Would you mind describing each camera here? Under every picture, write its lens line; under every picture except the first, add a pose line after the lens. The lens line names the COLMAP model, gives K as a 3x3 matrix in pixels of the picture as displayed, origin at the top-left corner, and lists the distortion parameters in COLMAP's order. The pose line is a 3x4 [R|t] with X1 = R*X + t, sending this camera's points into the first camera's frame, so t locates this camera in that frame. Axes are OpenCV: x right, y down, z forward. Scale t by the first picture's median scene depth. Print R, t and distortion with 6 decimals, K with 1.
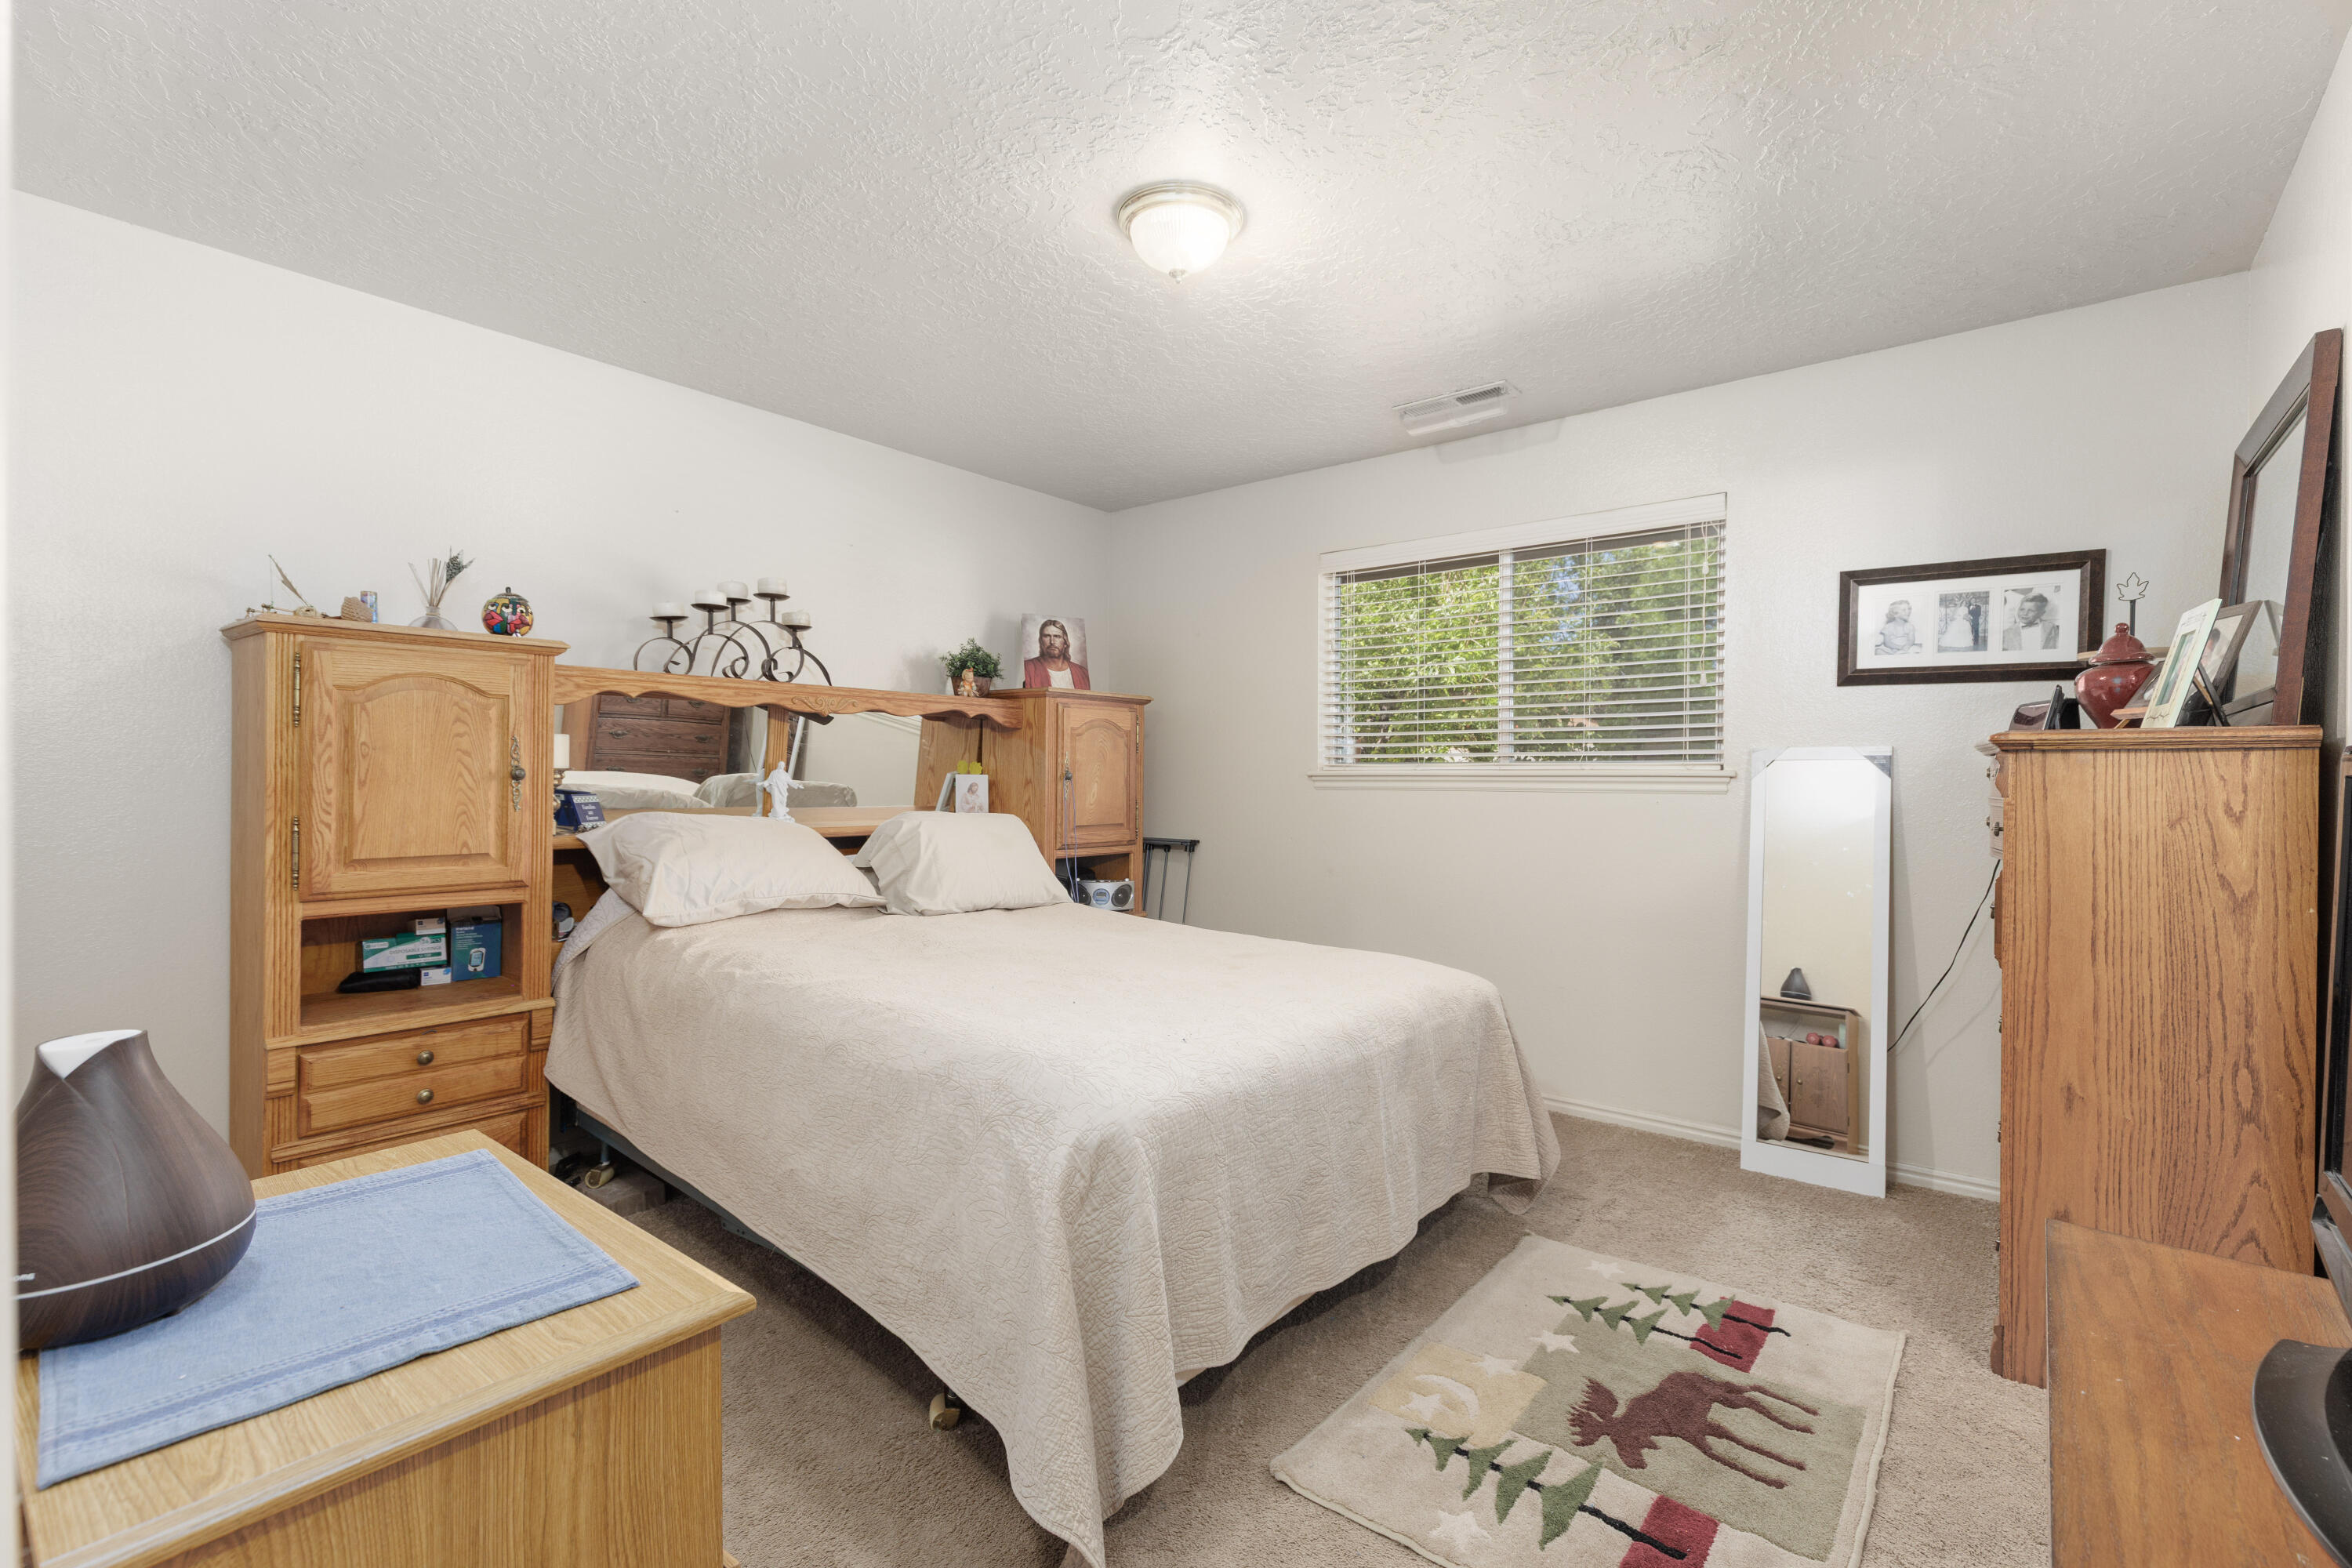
lens RADIAL K [[1051.2, 0, 1190.9], [0, 1051.2, 781.1], [0, 0, 1]] dist [0.007504, -0.000102]
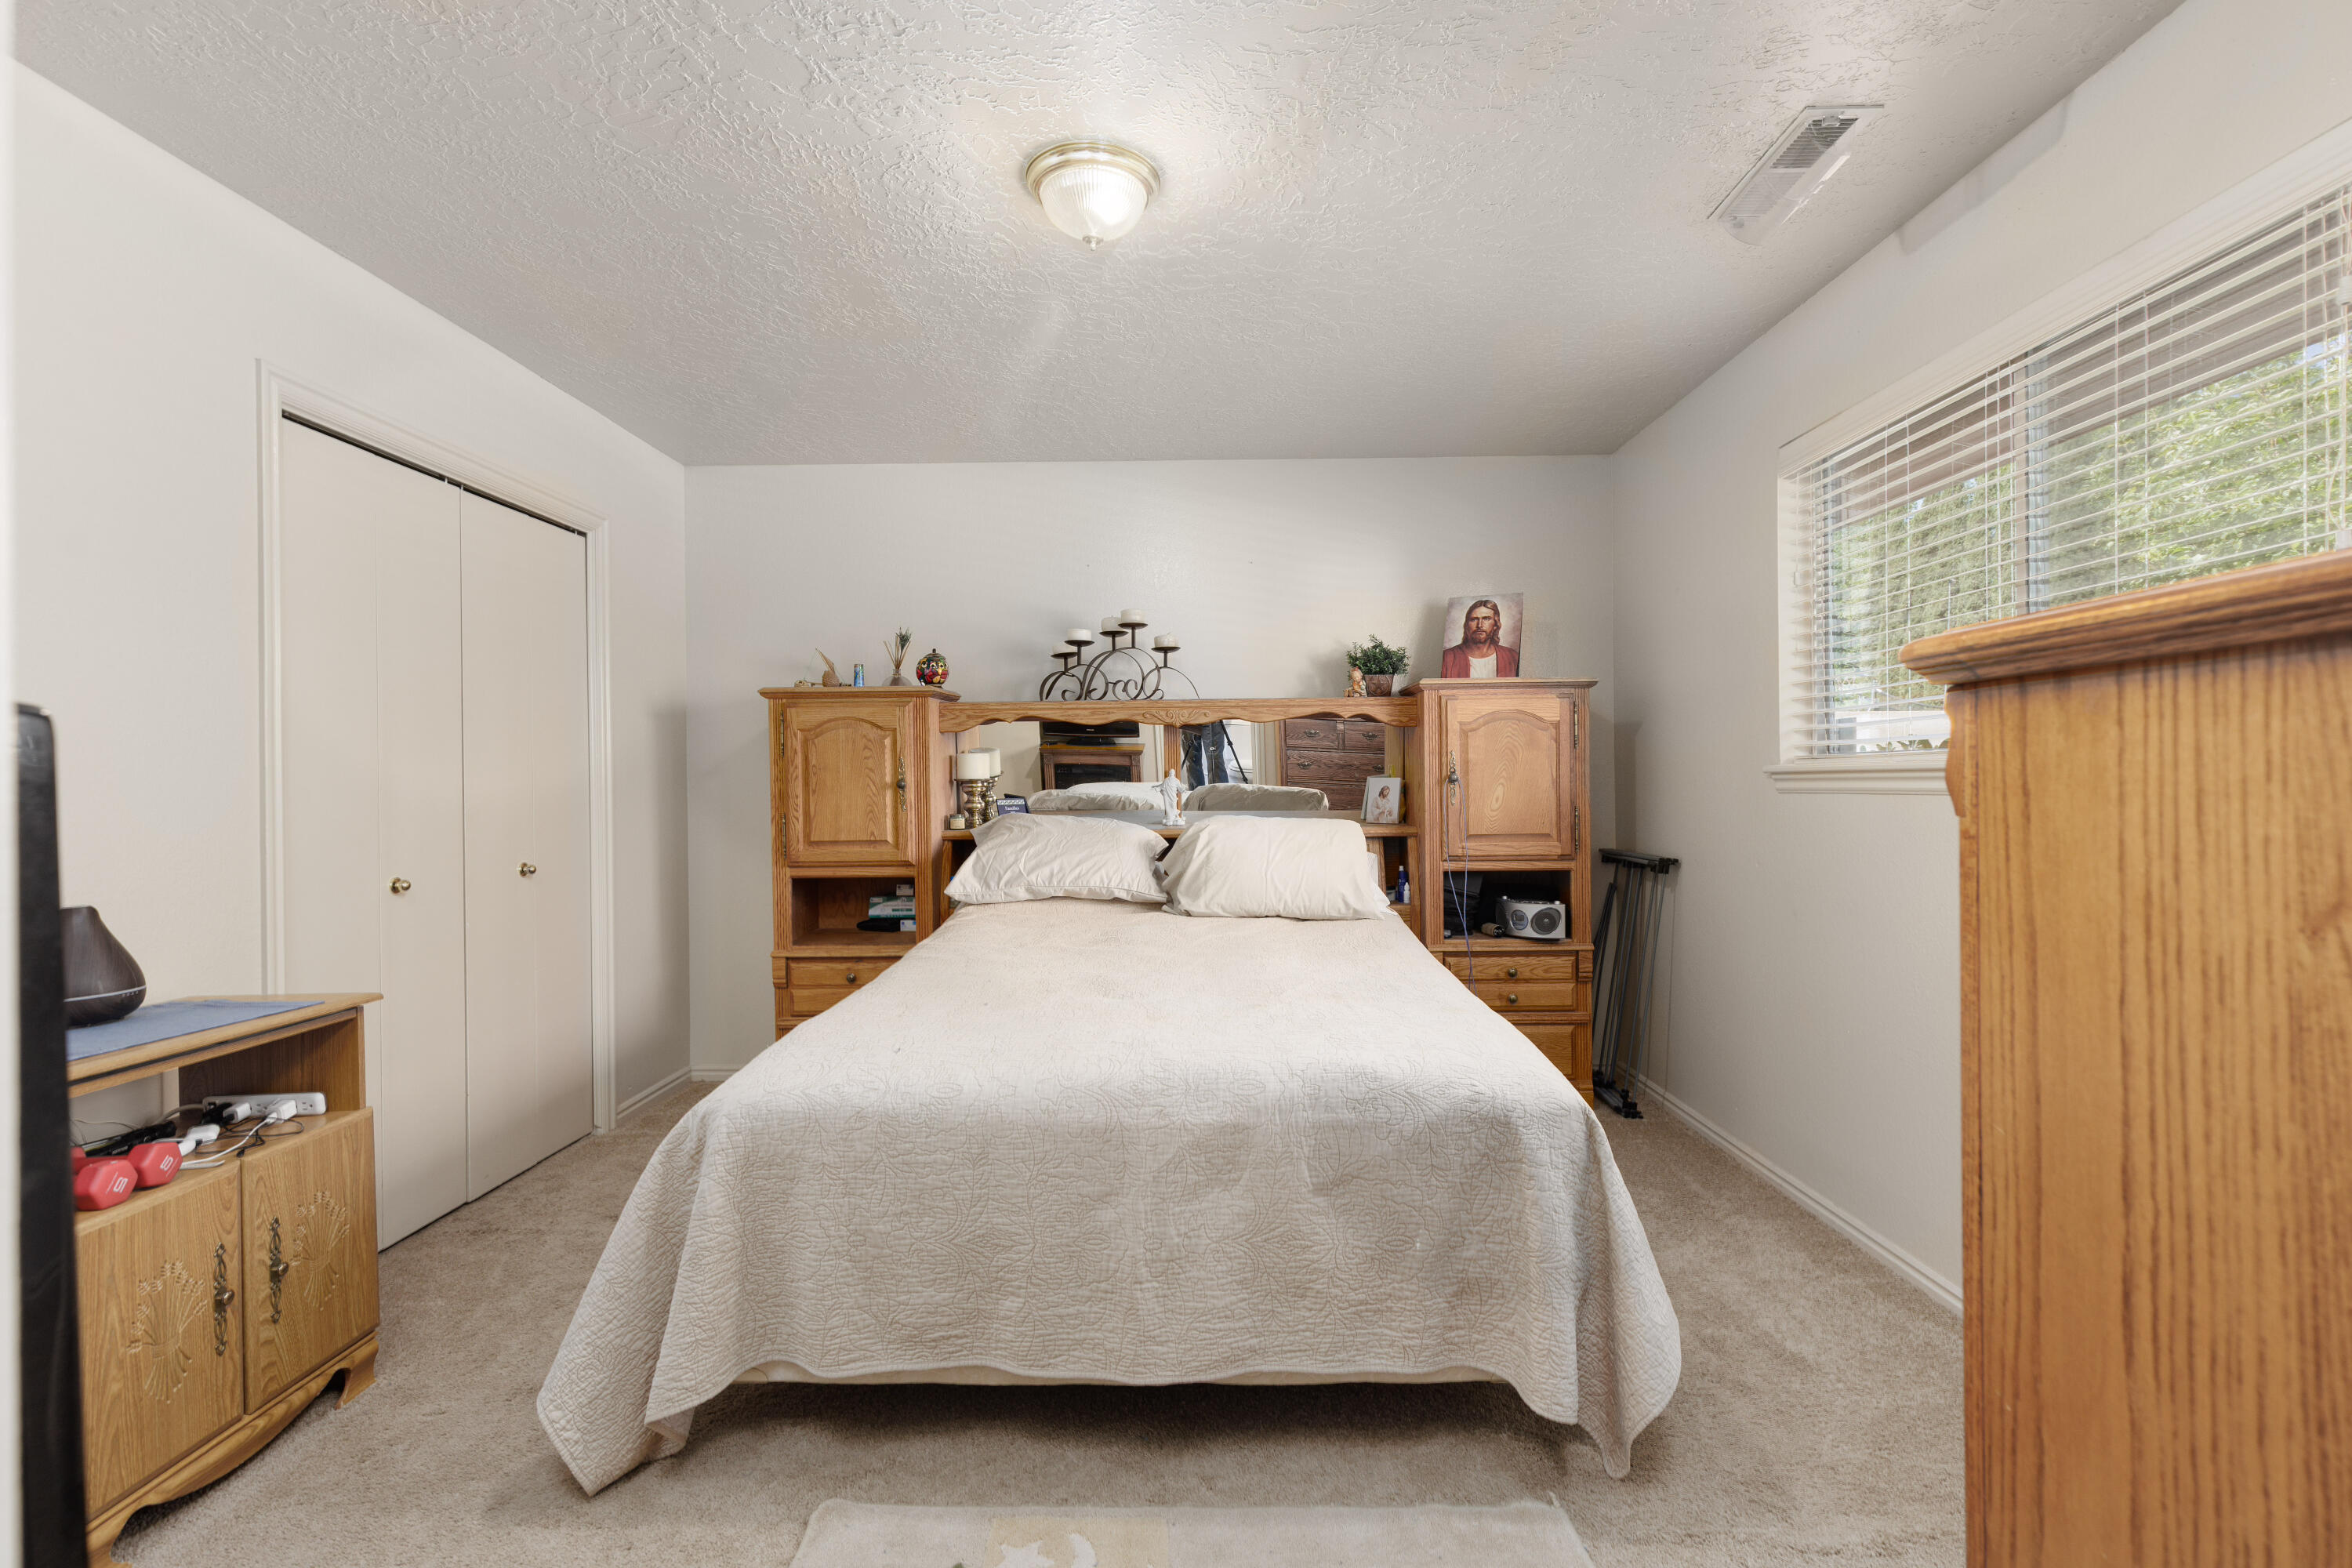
lens RADIAL K [[1051.2, 0, 1186.5], [0, 1051.2, 784.1], [0, 0, 1]] dist [0.007504, -0.000102]
pose [[0.616710, -0.009666, -0.787131, 0.651102], [0.010478, 0.999937, -0.004071, 0.002374], [0.787120, -0.005737, 0.616773, 0.419131]]
